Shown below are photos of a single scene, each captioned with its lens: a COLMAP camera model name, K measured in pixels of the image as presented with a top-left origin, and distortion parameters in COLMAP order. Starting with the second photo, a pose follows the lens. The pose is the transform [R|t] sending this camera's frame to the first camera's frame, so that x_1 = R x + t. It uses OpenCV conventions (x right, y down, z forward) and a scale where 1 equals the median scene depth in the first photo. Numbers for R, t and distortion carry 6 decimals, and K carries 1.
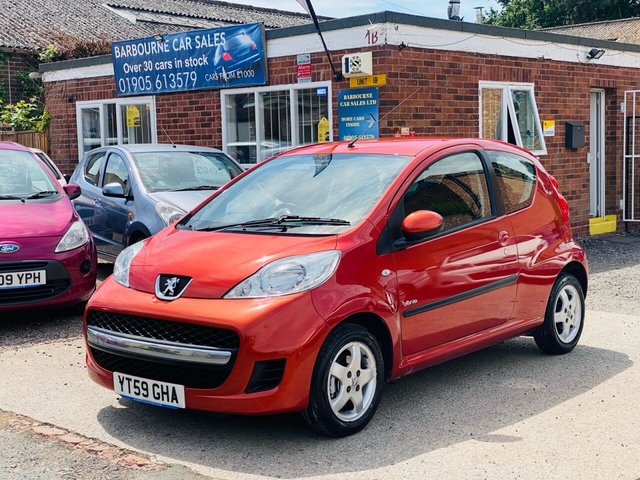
lens RADIAL K [[928.8, 0, 324.9], [0, 928.8, 237.0], [0, 0, 1]] dist [0.113431, -0.145567]
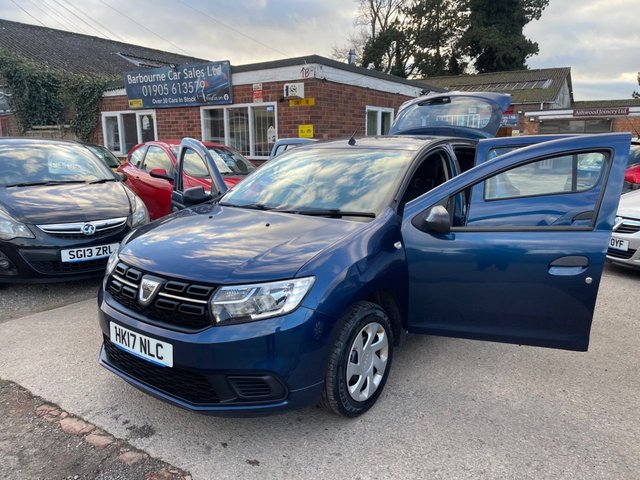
lens RADIAL K [[471.9, 0, 318.7], [0, 471.9, 235.2], [0, 0, 1]] dist [0.031488, -0.012510]
pose [[0.987688, -0.011756, 0.155992, -0.043270], [-0.002972, 0.995582, 0.093846, -0.020199], [-0.156406, -0.093155, 0.983290, 0.183766]]
